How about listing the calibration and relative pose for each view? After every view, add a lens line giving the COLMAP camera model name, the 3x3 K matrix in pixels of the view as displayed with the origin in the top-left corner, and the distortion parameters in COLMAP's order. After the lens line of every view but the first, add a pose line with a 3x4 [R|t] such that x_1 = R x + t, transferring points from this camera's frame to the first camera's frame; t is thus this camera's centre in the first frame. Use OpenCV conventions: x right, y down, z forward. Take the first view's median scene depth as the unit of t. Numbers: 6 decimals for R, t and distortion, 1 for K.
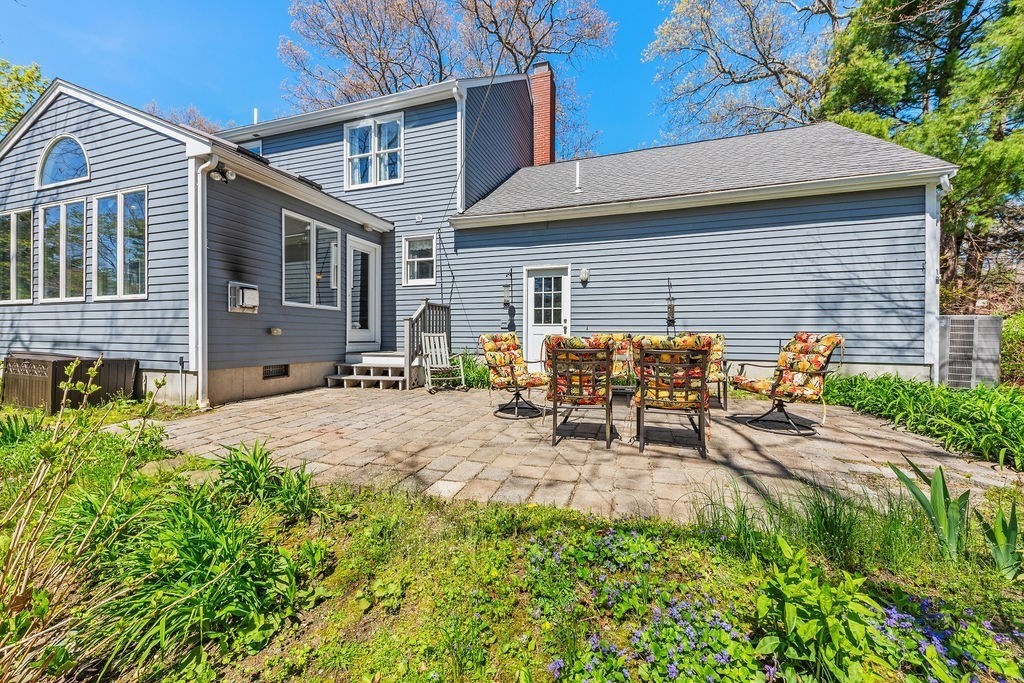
lens RADIAL K [[389.4, 0, 512.0], [0, 389.4, 341.5], [0, 0, 1]] dist [0.010611, -0.000005]
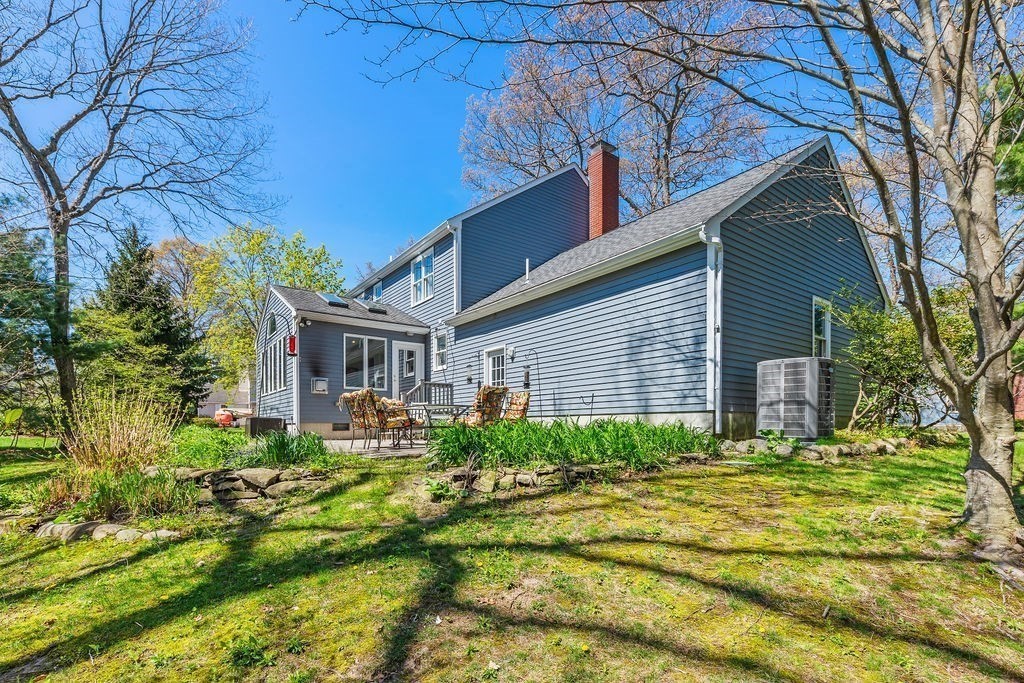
lens RADIAL K [[471.0, 0, 511.7], [0, 471.0, 433.9], [0, 0, 1]] dist [0.001221, 0.000016]
pose [[0.823766, -0.001565, -0.566927, 0.946763], [0.001258, 0.999999, -0.000933, 0.085971], [0.566928, 0.000056, 0.823767, -0.234122]]
